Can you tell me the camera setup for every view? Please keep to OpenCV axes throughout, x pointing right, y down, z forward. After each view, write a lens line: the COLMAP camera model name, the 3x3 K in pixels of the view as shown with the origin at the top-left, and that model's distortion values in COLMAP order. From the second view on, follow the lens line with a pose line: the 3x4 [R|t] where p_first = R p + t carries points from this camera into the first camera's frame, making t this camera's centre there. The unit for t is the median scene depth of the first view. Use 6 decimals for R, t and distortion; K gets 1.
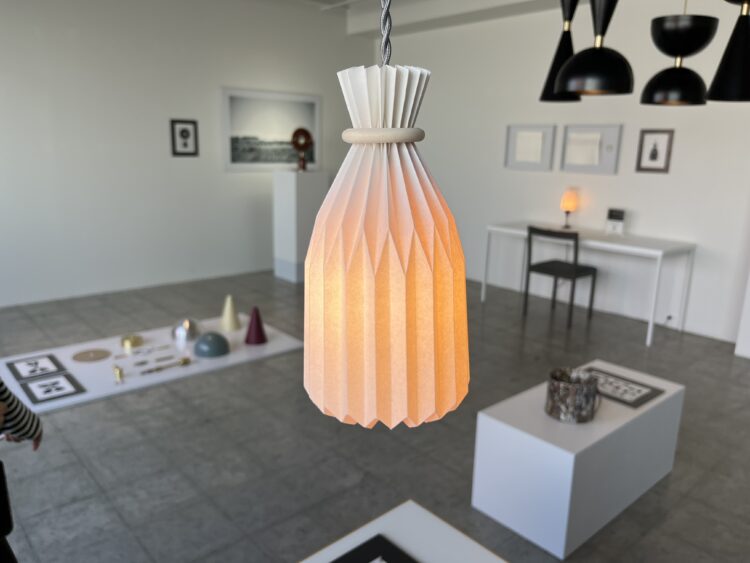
lens RADIAL K [[579.7, 0, 375.0], [0, 579.7, 281.5], [0, 0, 1]] dist [-0.001368, -0.001251]
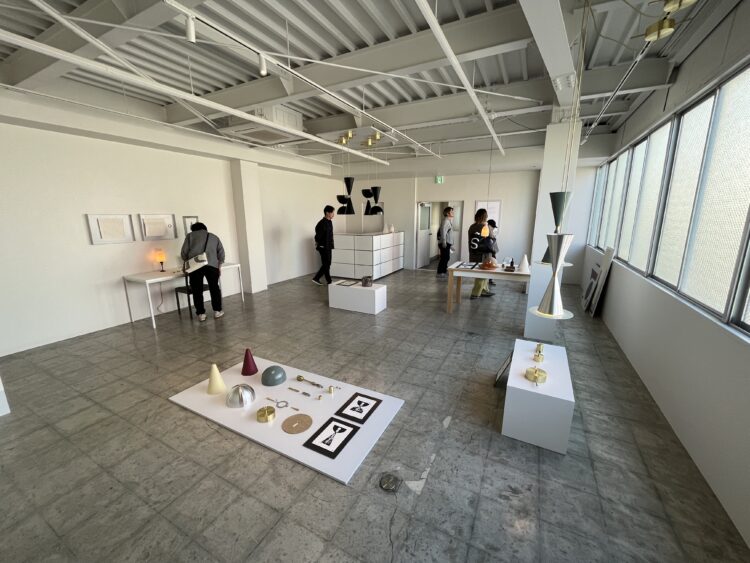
lens RADIAL K [[302.7, 0, 375.0], [0, 302.7, 281.5], [0, 0, 1]] dist [0.001772, 0.000217]
pose [[-0.355924, -0.225285, 0.906953, -1.201341], [0.212482, 0.925579, 0.313298, -0.348221], [-0.910038, 0.304221, -0.281567, 1.084346]]
